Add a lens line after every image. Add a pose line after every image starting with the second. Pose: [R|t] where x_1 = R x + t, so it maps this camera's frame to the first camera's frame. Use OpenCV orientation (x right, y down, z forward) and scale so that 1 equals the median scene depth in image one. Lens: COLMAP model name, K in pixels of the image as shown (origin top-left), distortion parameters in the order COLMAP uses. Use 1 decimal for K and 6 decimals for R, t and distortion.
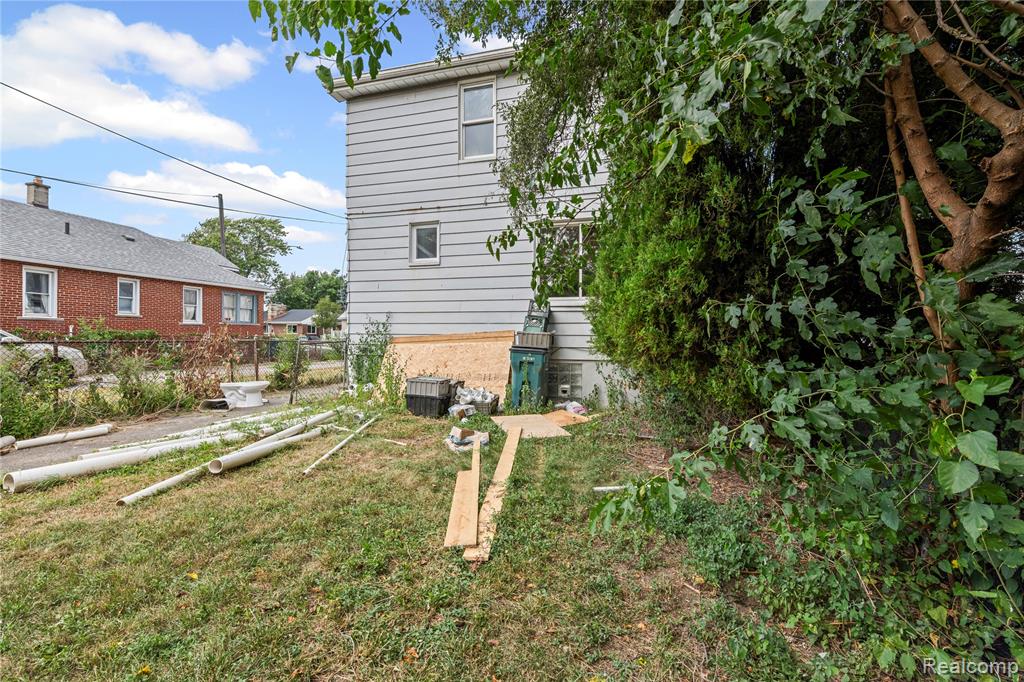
lens RADIAL K [[421.3, 0, 483.0], [0, 421.3, 336.3], [0, 0, 1]] dist [0.014559, -0.001441]
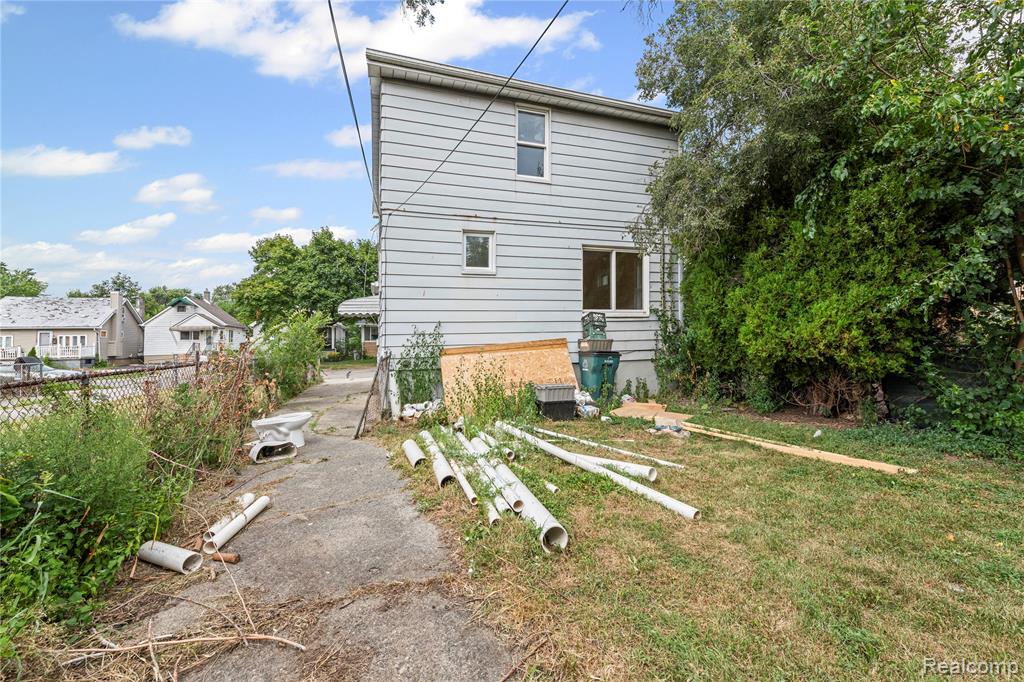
lens RADIAL K [[421.3, 0, 515.1], [0, 421.3, 337.8], [0, 0, 1]] dist [0.014559, -0.001441]
pose [[0.810359, -0.023999, 0.585441, -0.657107], [0.031145, 0.999513, -0.002138, -0.015382], [-0.585105, 0.019967, 0.810712, 0.155617]]
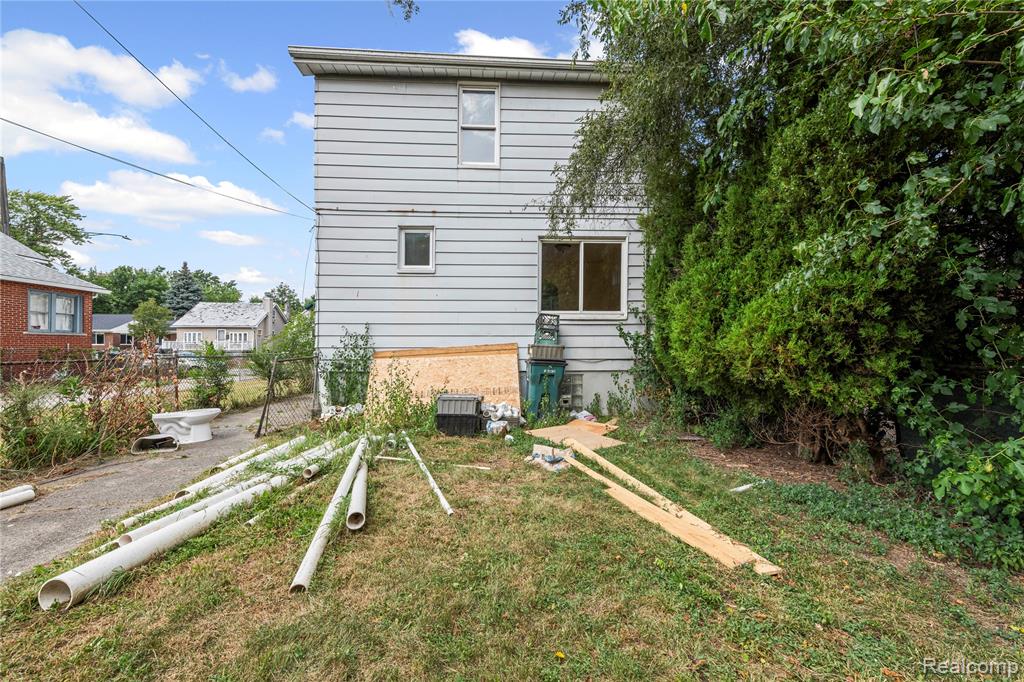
lens RADIAL K [[421.3, 0, 486.0], [0, 421.3, 347.6], [0, 0, 1]] dist [0.014559, -0.001441]
pose [[0.943328, -0.011405, 0.331666, -0.306305], [0.009098, 0.999922, 0.008509, -0.011387], [-0.331737, -0.005009, 0.943359, 0.077004]]
